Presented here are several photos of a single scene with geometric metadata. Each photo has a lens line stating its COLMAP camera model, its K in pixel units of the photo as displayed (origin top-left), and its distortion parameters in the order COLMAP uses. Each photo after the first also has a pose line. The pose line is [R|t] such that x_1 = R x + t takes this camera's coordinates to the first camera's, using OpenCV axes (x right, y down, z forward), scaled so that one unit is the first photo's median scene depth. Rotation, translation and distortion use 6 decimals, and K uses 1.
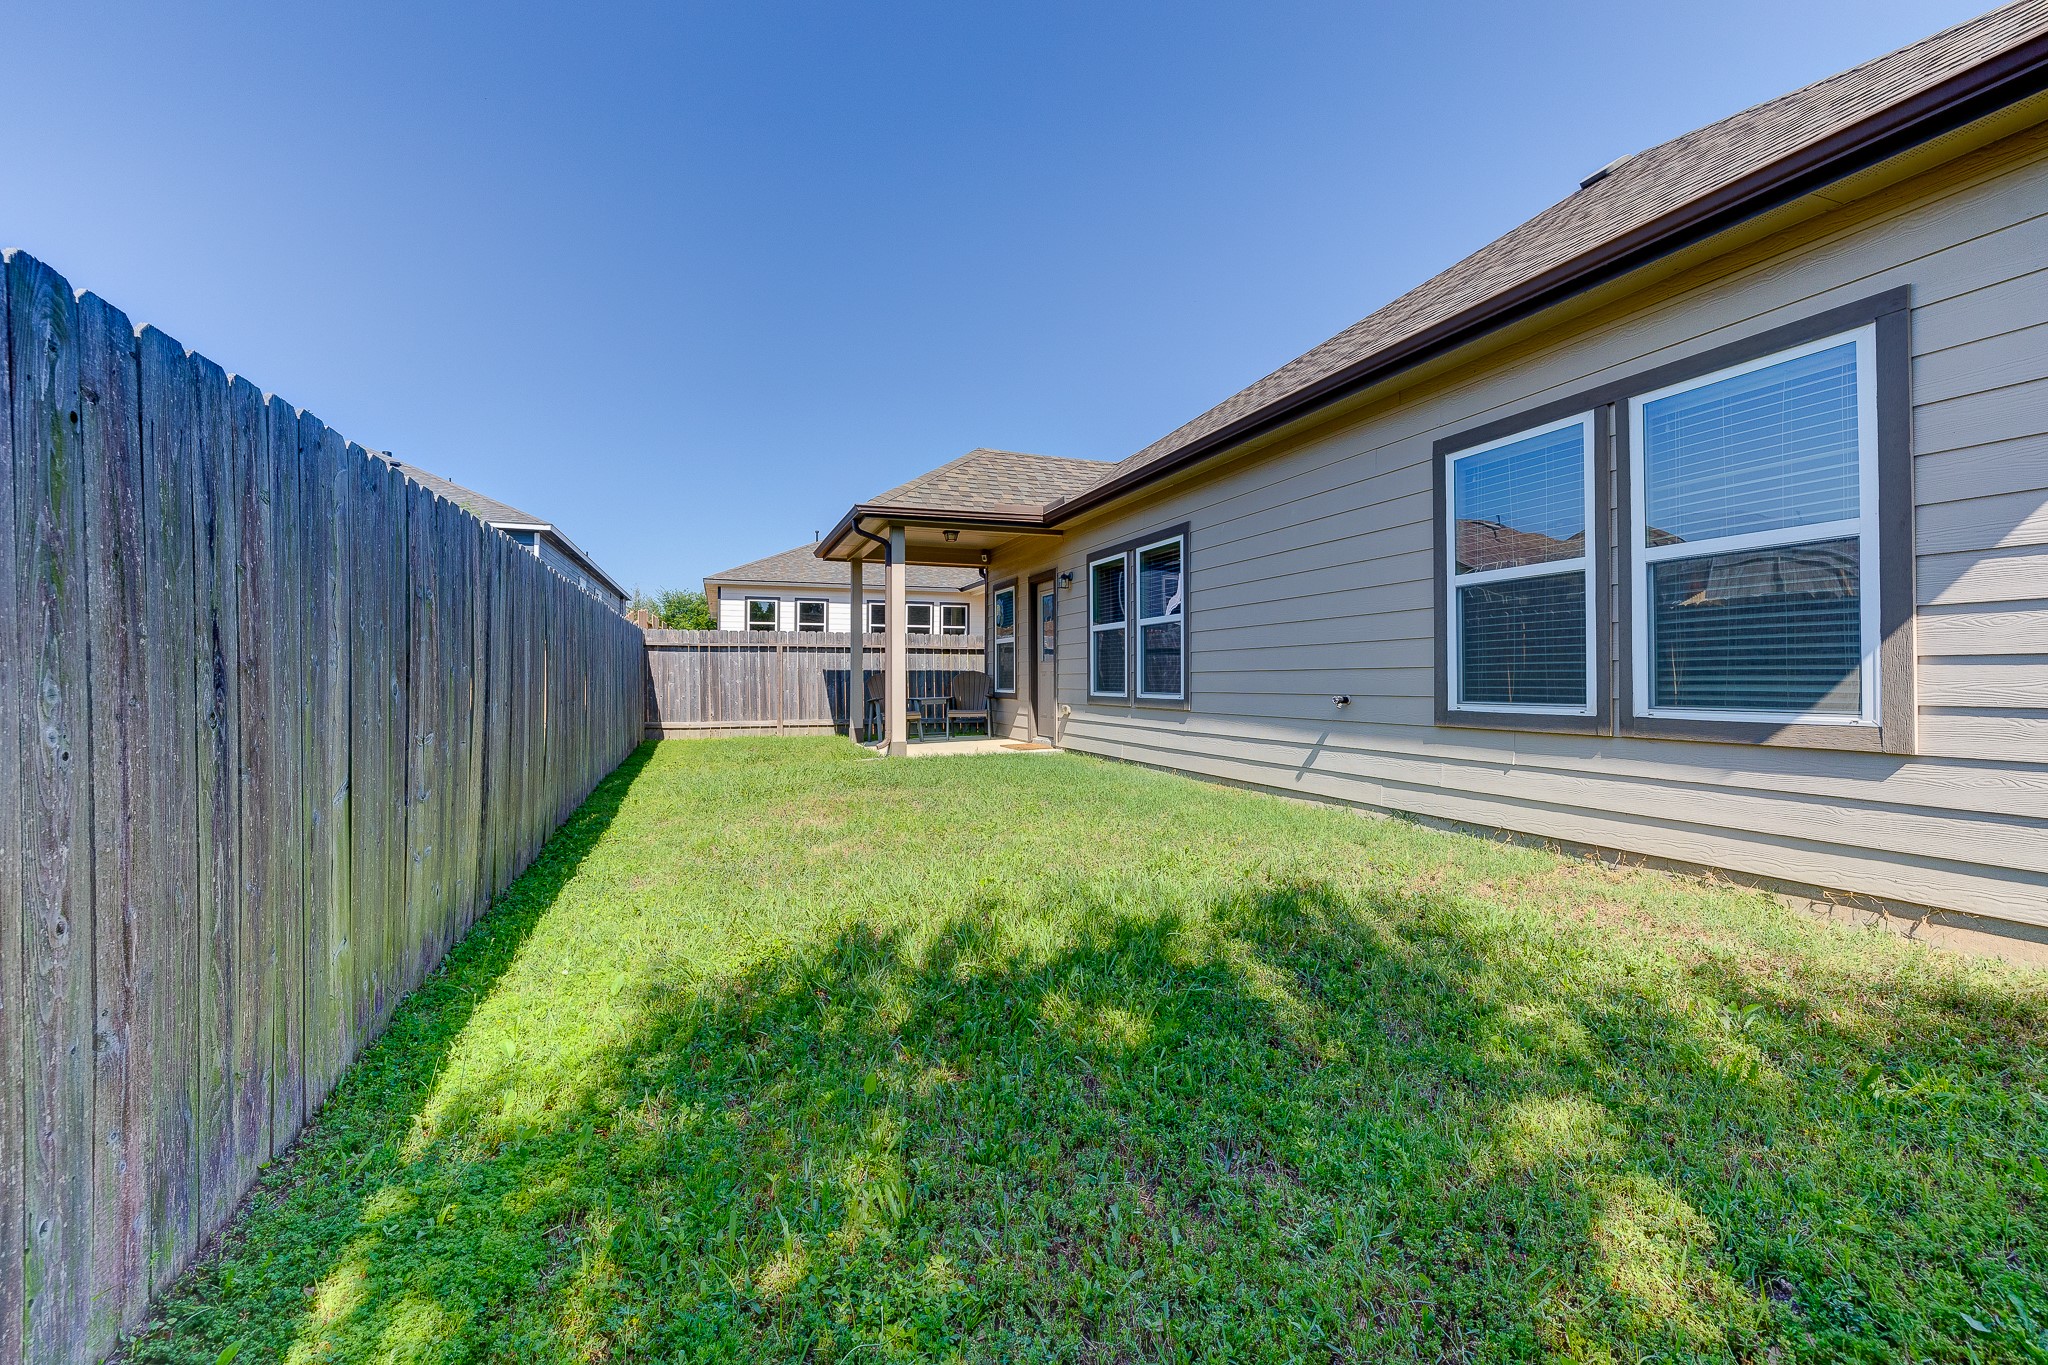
lens RADIAL K [[879.8, 0, 1059.4], [0, 879.8, 673.5], [0, 0, 1]] dist [0.001576, -0.000527]
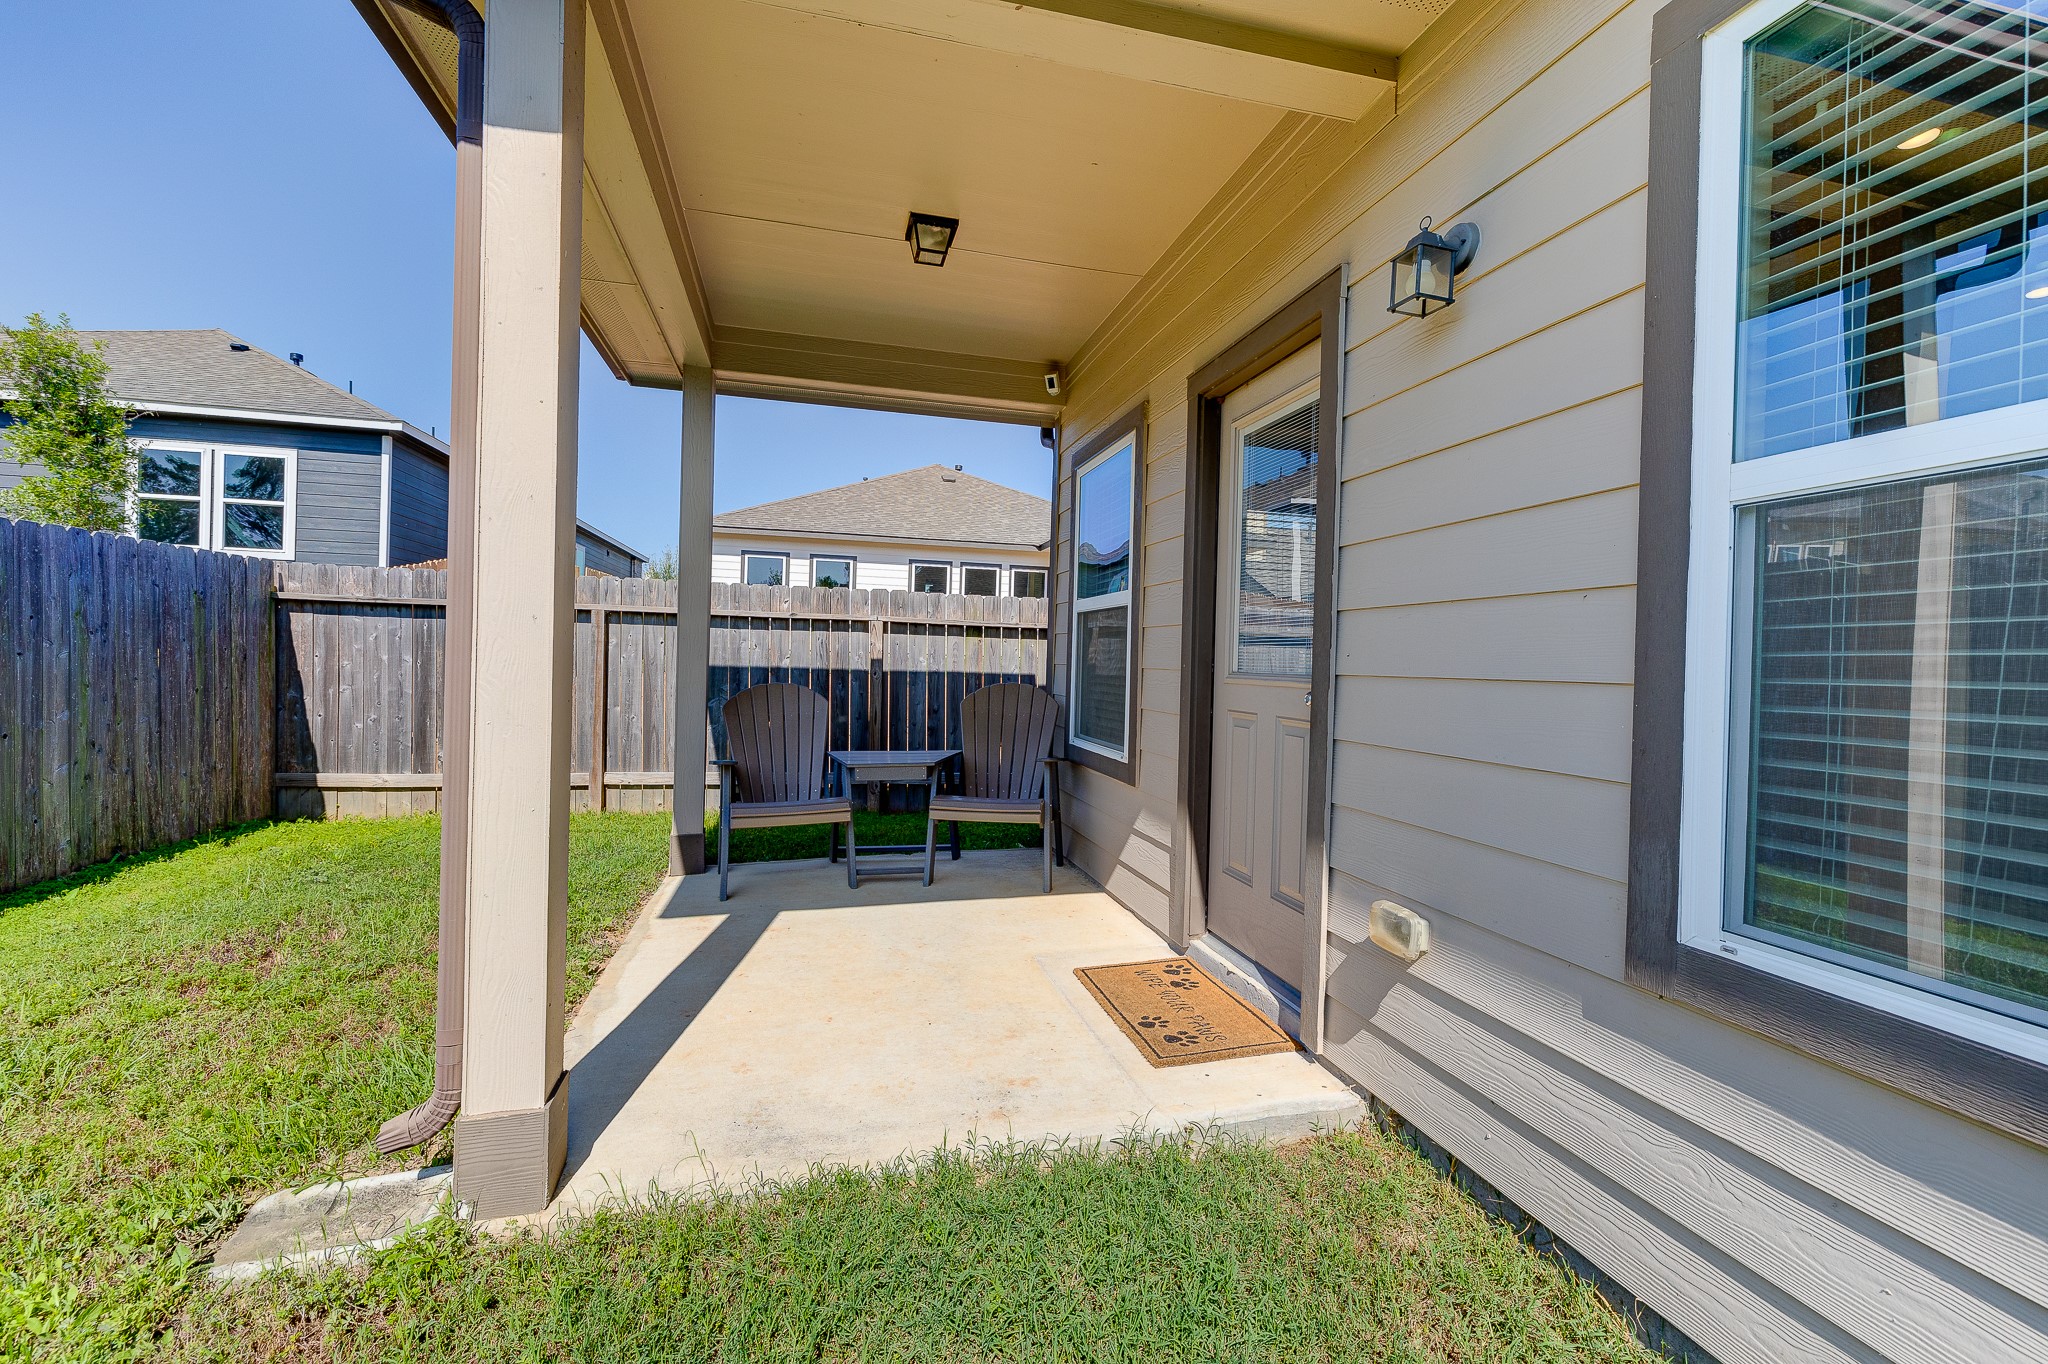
lens RADIAL K [[879.8, 0, 1059.4], [0, 879.8, 673.0], [0, 0, 1]] dist [0.001576, -0.000527]
pose [[0.994271, 0.029217, -0.102814, -0.038418], [-0.027385, 0.999441, 0.019187, -0.014603], [0.103317, -0.016261, 0.994516, 0.600149]]
